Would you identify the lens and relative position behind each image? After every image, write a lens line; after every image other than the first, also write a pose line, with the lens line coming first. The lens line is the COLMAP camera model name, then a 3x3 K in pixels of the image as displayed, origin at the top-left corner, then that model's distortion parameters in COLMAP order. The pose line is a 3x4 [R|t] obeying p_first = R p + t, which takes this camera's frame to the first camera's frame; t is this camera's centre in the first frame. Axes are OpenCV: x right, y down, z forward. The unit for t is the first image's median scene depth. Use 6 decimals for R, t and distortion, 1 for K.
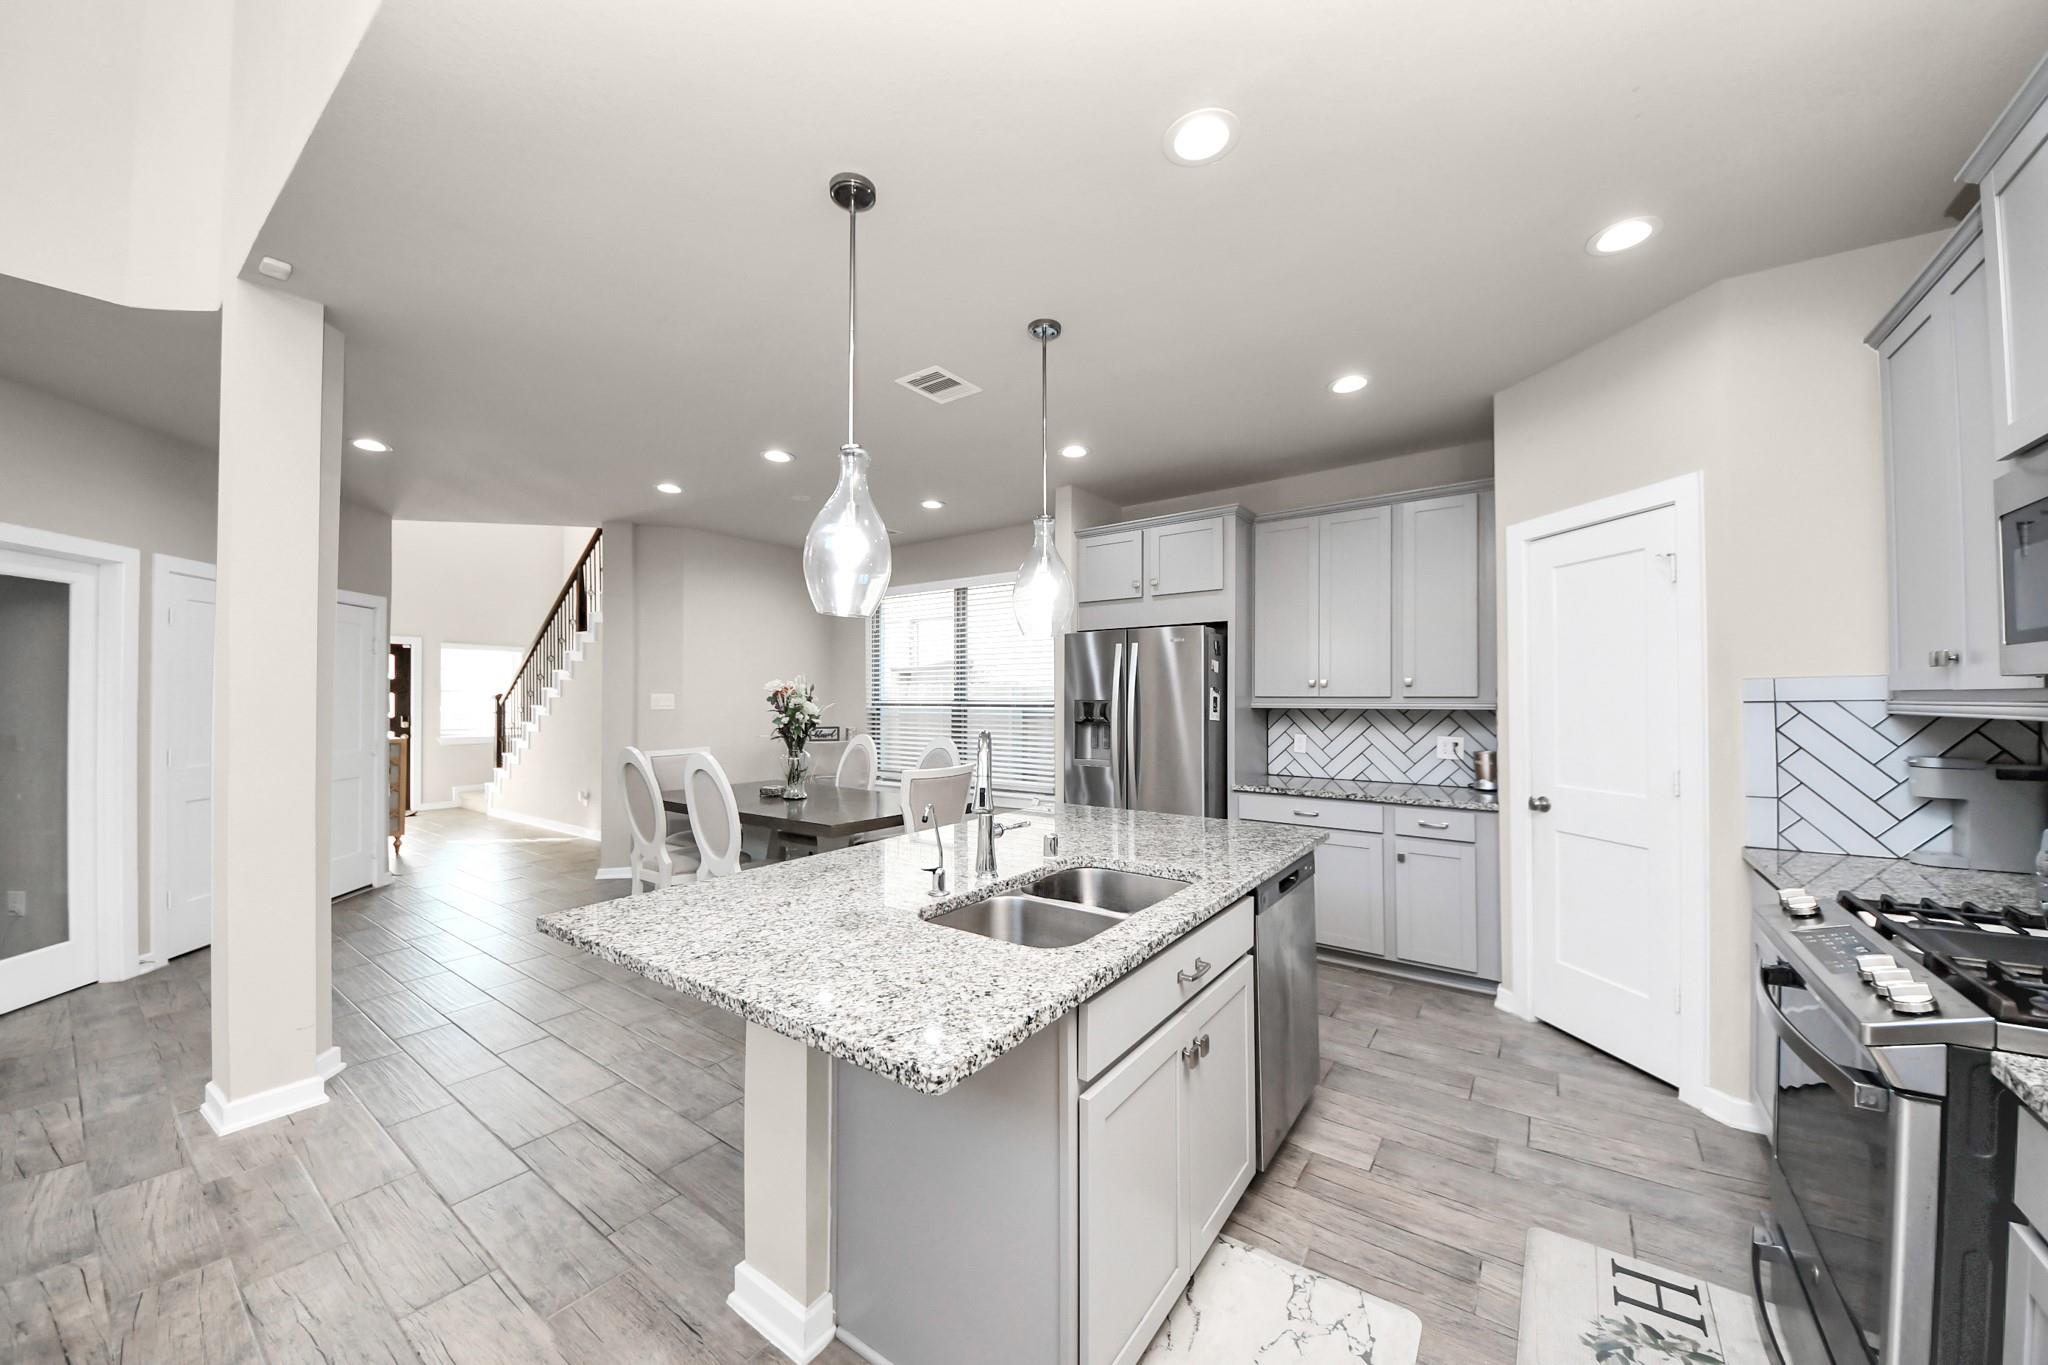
lens RADIAL K [[722.8, 0, 1024.0], [0, 722.8, 682.5], [0, 0, 1]] dist [0.022489, -0.009505]
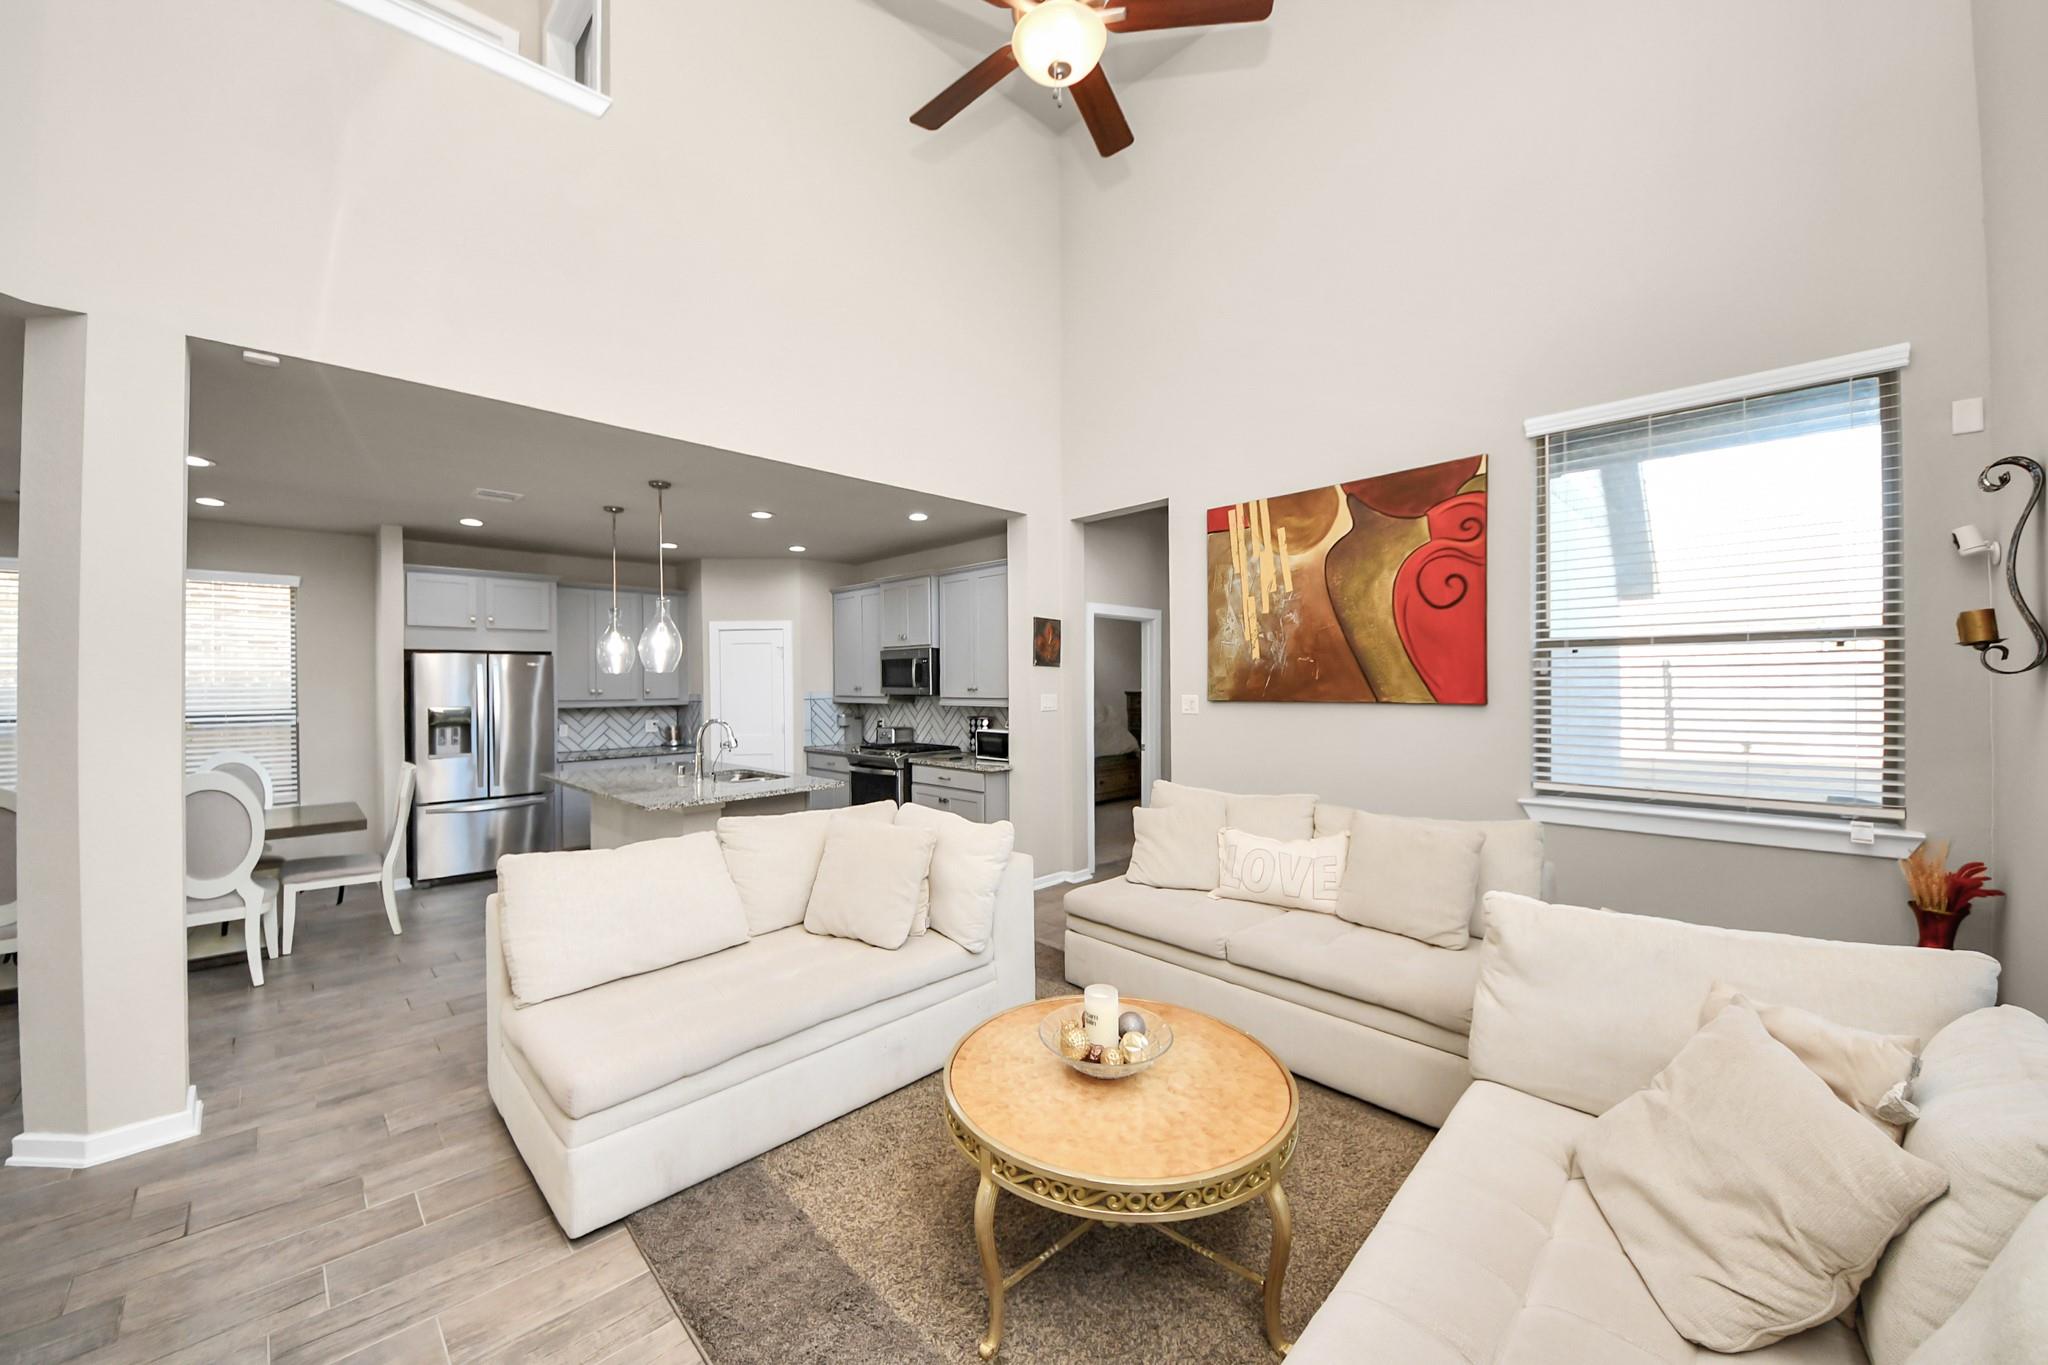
lens RADIAL K [[722.8, 0, 1024.0], [0, 722.8, 682.5], [0, 0, 1]] dist [0.022489, -0.009505]
pose [[0.149654, -0.005536, 0.988723, -0.706779], [-0.014836, 0.999859, 0.007844, -0.031055], [-0.988627, -0.015842, 0.149551, -0.134861]]
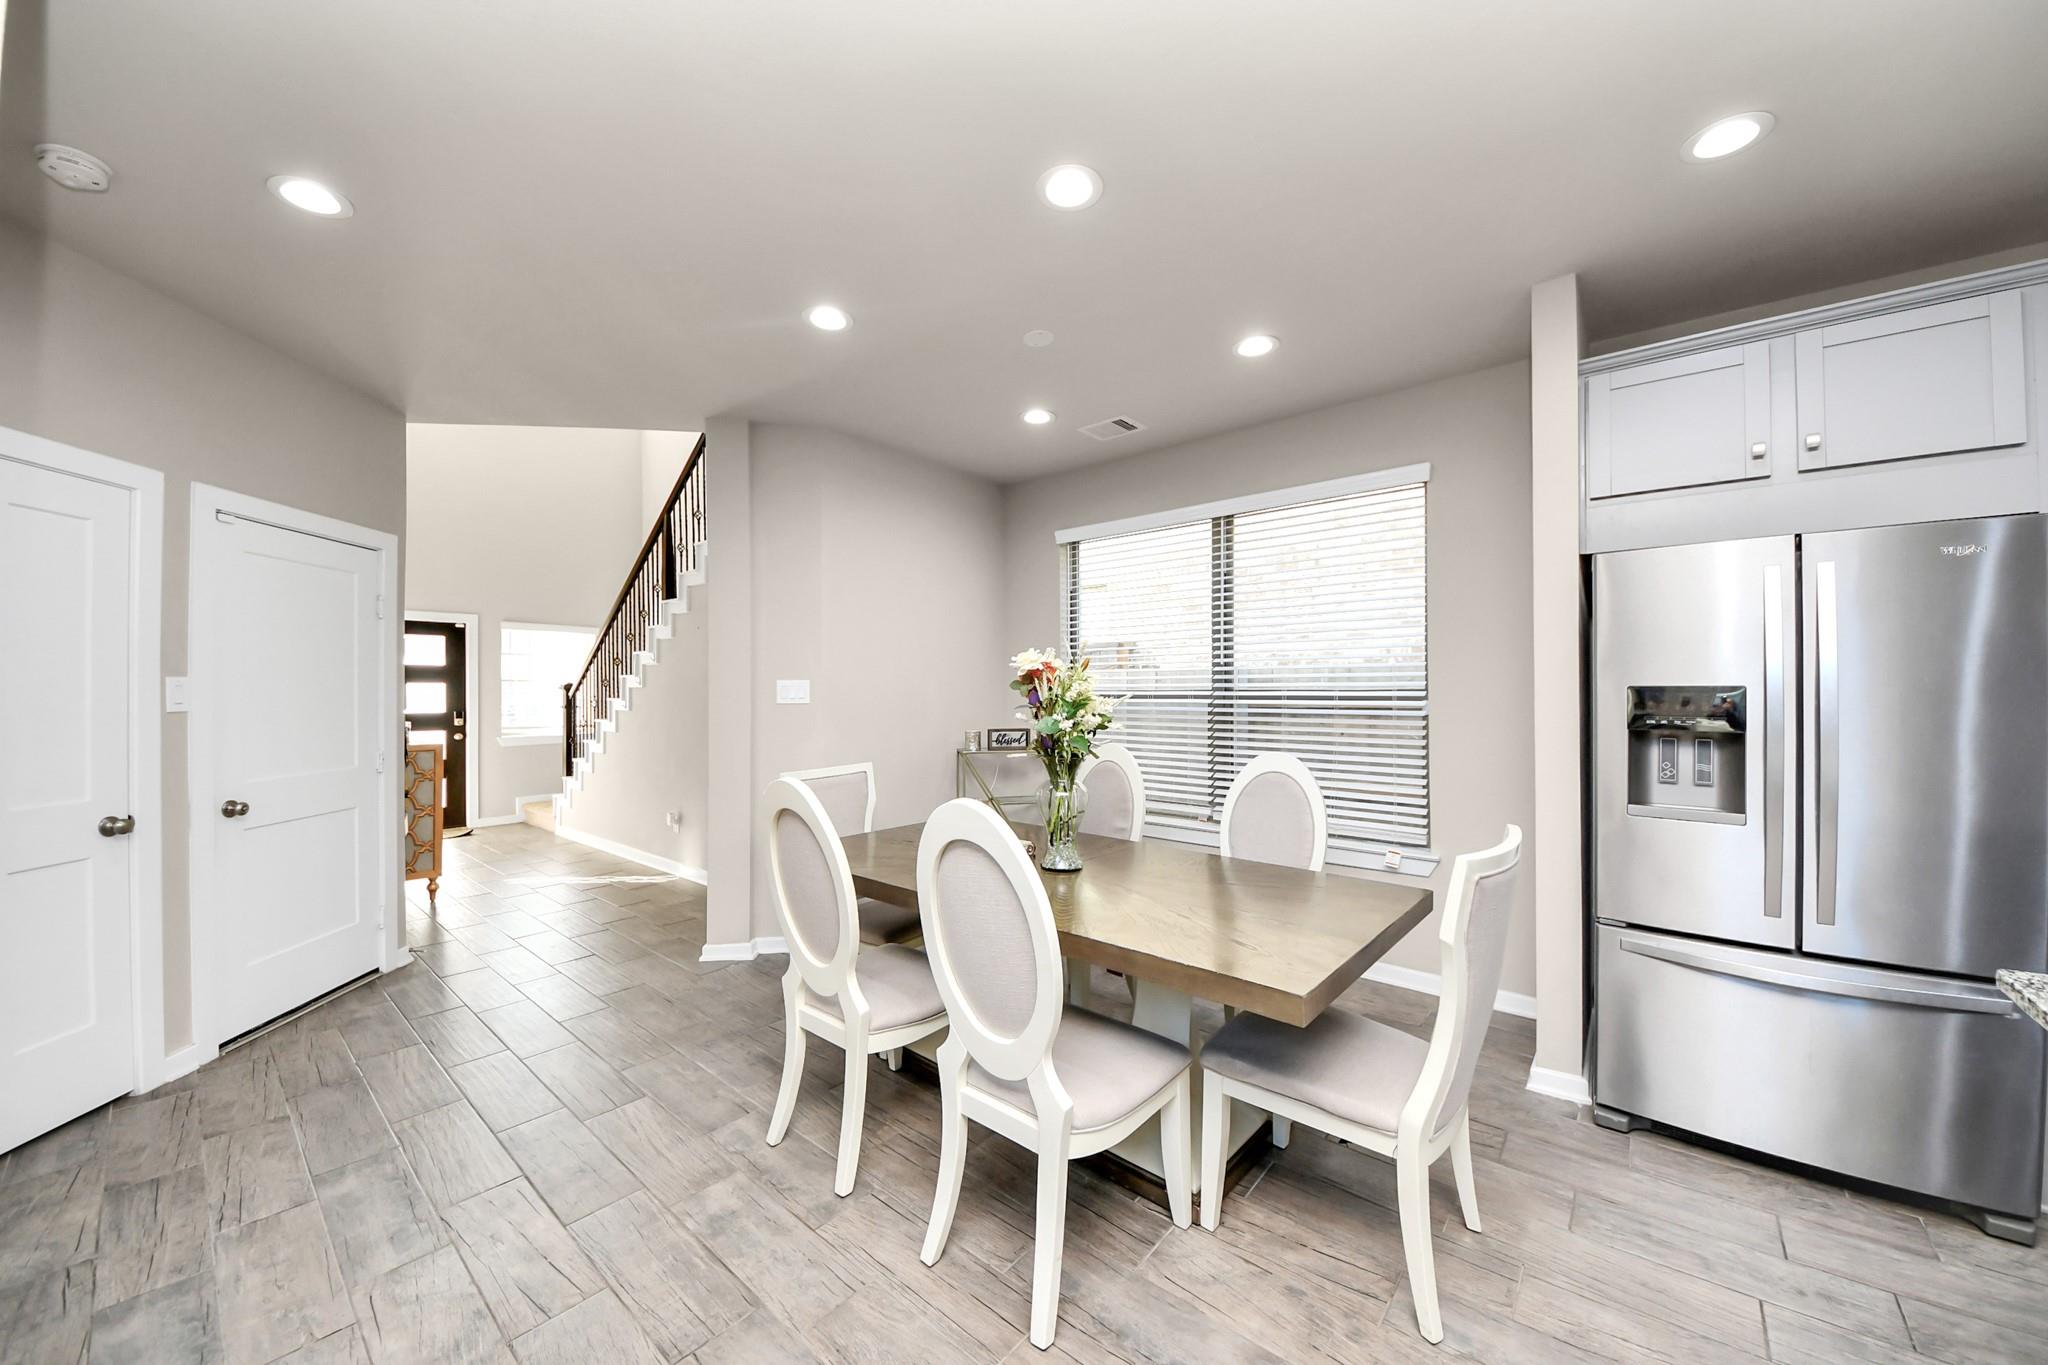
lens RADIAL K [[722.8, 0, 1024.0], [0, 722.8, 682.5], [0, 0, 1]] dist [0.022489, -0.009505]
pose [[0.997236, -0.002130, -0.074266, -0.217150], [0.002844, 0.999951, 0.009506, 0.010852], [0.074242, -0.009691, 0.997193, 0.322664]]
